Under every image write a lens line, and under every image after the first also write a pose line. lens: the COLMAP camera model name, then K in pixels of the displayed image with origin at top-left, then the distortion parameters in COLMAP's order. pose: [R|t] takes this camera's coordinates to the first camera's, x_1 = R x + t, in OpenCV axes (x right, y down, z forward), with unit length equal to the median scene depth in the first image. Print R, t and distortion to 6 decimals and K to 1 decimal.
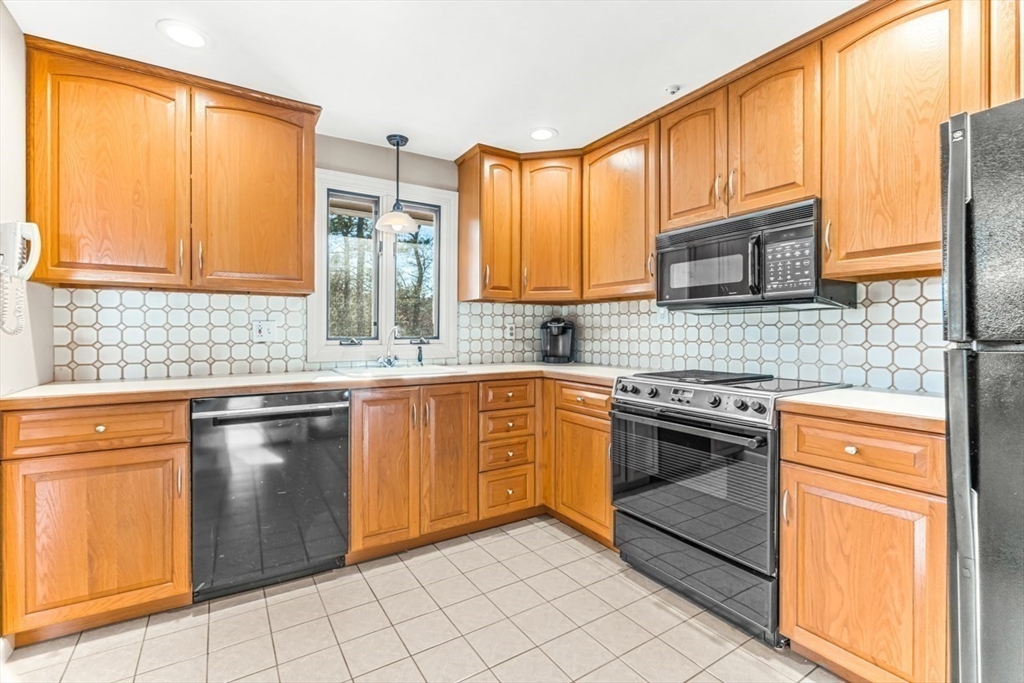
lens RADIAL K [[460.3, 0, 518.3], [0, 460.3, 334.4], [0, 0, 1]] dist [-0.005486, 0.001568]
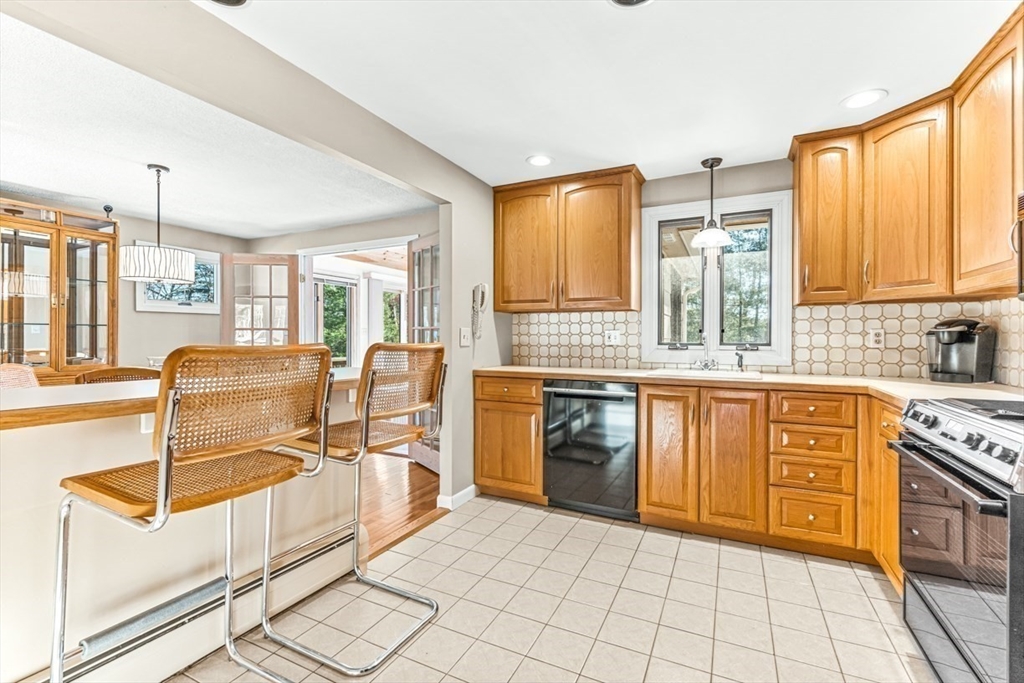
lens RADIAL K [[460.3, 0, 511.0], [0, 460.3, 338.6], [0, 0, 1]] dist [-0.005486, 0.001568]
pose [[0.511976, 0.003929, -0.858991, 0.466444], [-0.007100, 0.999975, 0.000343, -0.001865], [0.858971, 0.005923, 0.511991, 0.040153]]
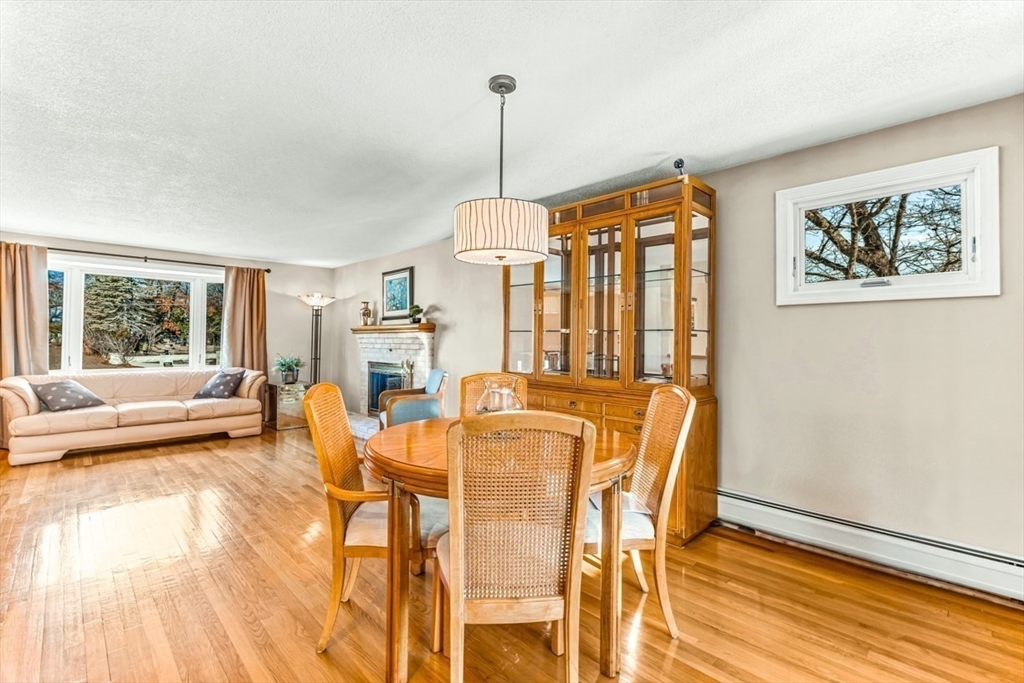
lens RADIAL K [[460.3, 0, 512.2], [0, 460.3, 331.3], [0, 0, 1]] dist [-0.005486, 0.001568]
pose [[-0.977913, -0.012965, -0.208611, -0.929956], [-0.010638, 0.999868, -0.012273, -0.016558], [0.208743, -0.009783, -0.977922, 0.630707]]
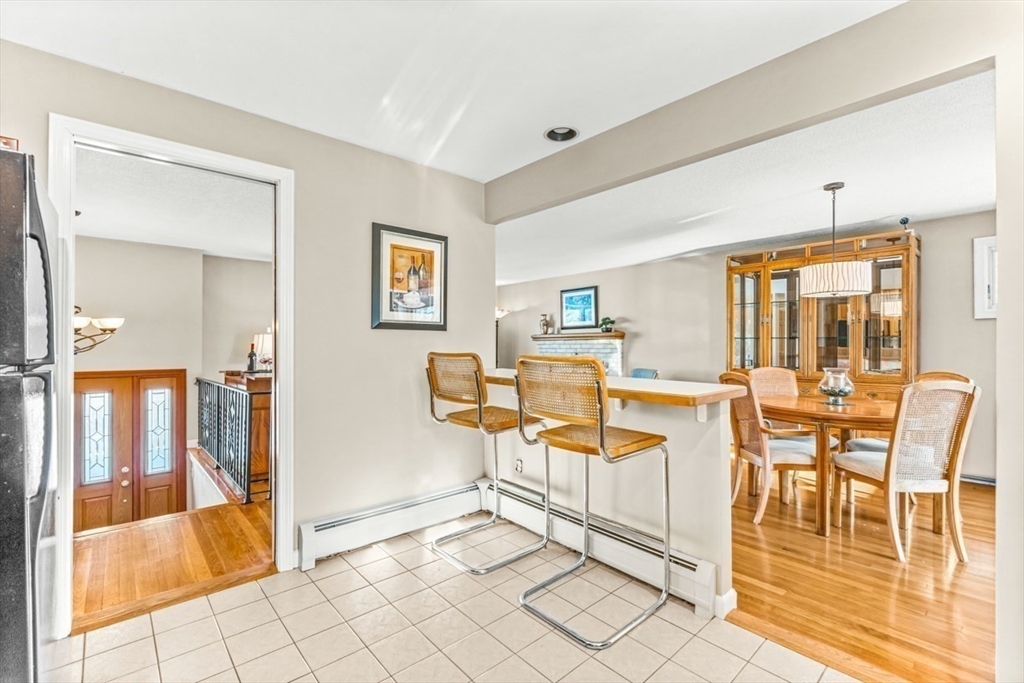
lens RADIAL K [[460.3, 0, 513.3], [0, 460.3, 341.9], [0, 0, 1]] dist [-0.005486, 0.001568]
pose [[-0.986215, -0.002088, -0.165456, 0.009732], [-0.002148, 0.999998, 0.000187, -0.018039], [0.165455, 0.000540, -0.986217, 0.960403]]
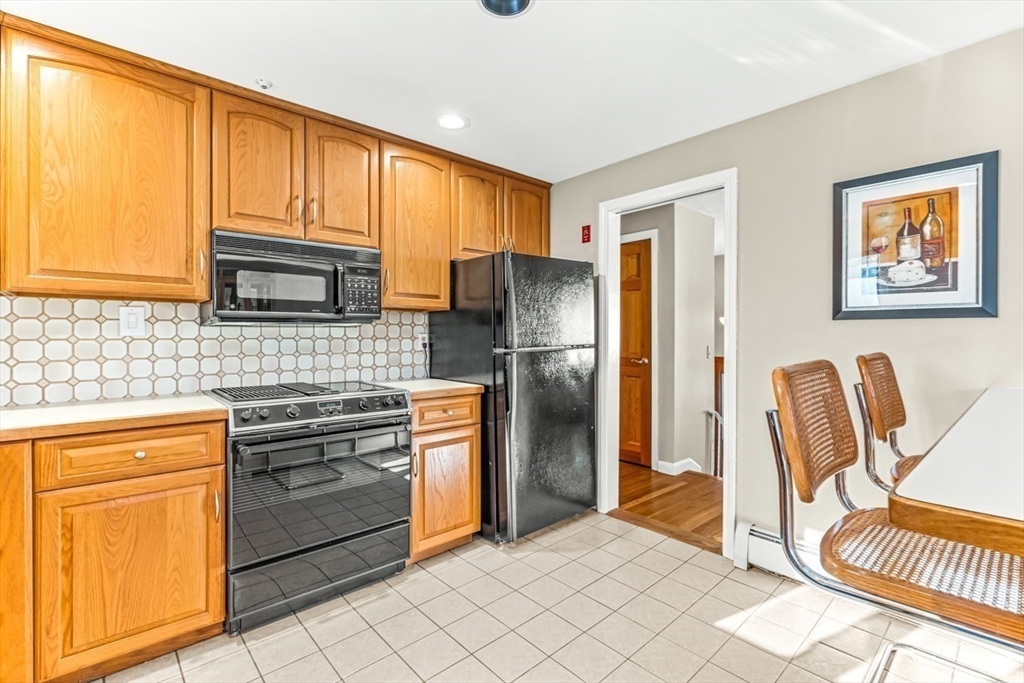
lens RADIAL K [[460.3, 0, 511.1], [0, 460.3, 336.5], [0, 0, 1]] dist [-0.005486, 0.001568]
pose [[-0.153528, -0.002457, 0.988141, -0.564095], [0.004682, 0.999984, 0.003214, -0.022909], [-0.988133, 0.005120, -0.153514, 0.568548]]
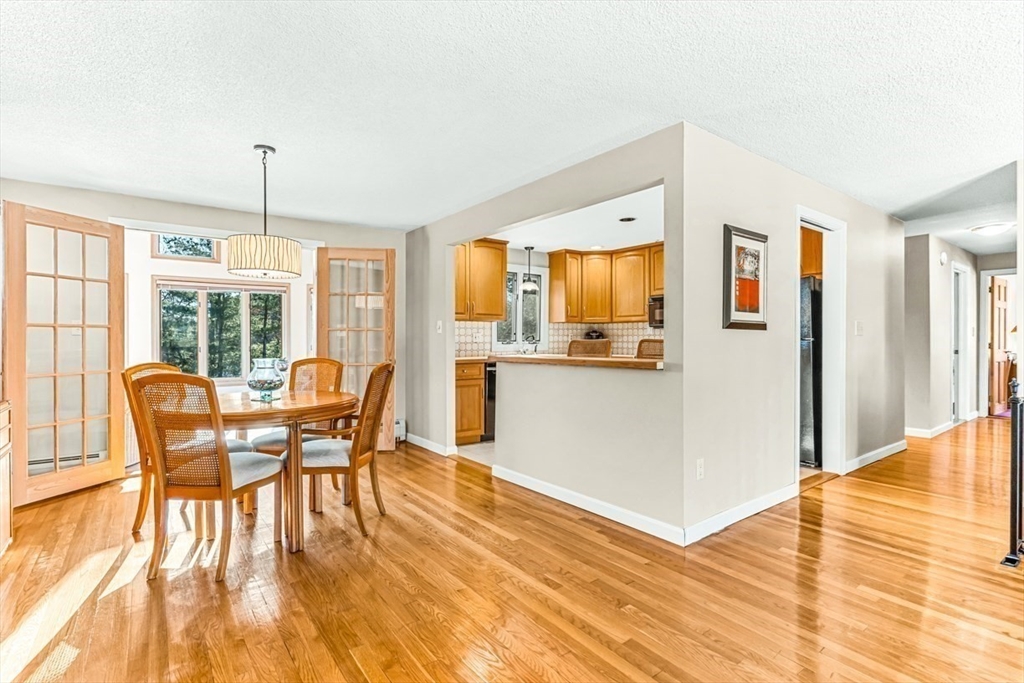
lens RADIAL K [[485.1, 0, 516.7], [0, 485.1, 336.1], [0, 0, 1]] dist [-0.000045, 0.000372]
pose [[0.995995, -0.000624, 0.089411, -0.567083], [0.001562, 0.999944, -0.010424, 0.011399], [-0.089399, 0.010522, 0.995940, -1.343630]]
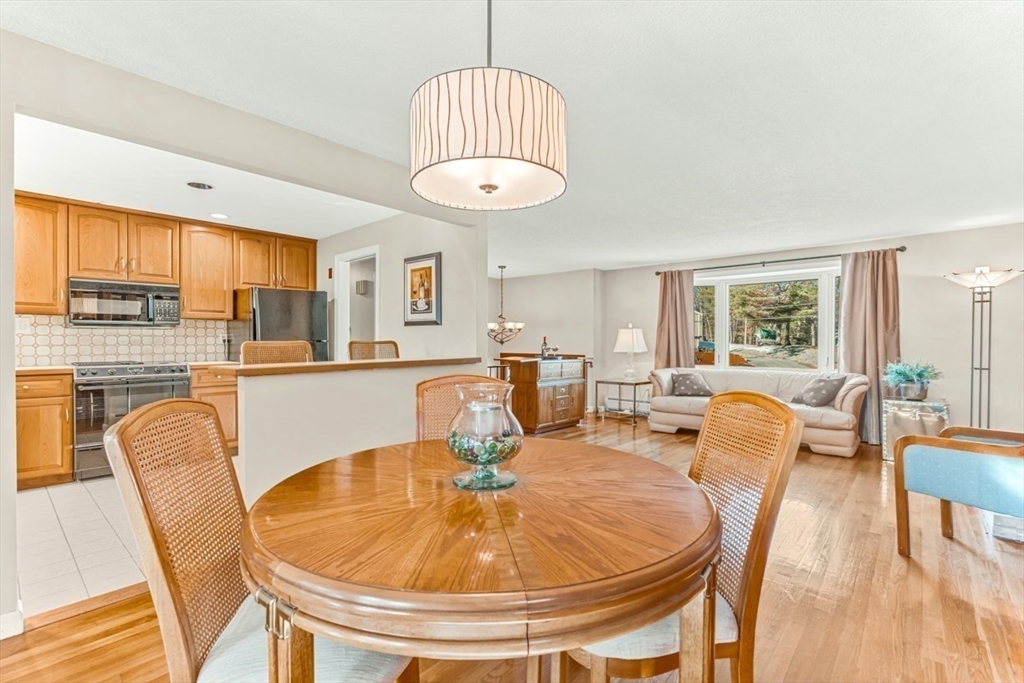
lens RADIAL K [[460.3, 0, 508.0], [0, 460.3, 342.0], [0, 0, 1]] dist [-0.005486, 0.001568]
pose [[-0.266610, -0.002823, 0.963800, -1.546591], [0.004909, 0.999979, 0.004287, 0.005670], [-0.963792, 0.005874, -0.266591, -0.036585]]
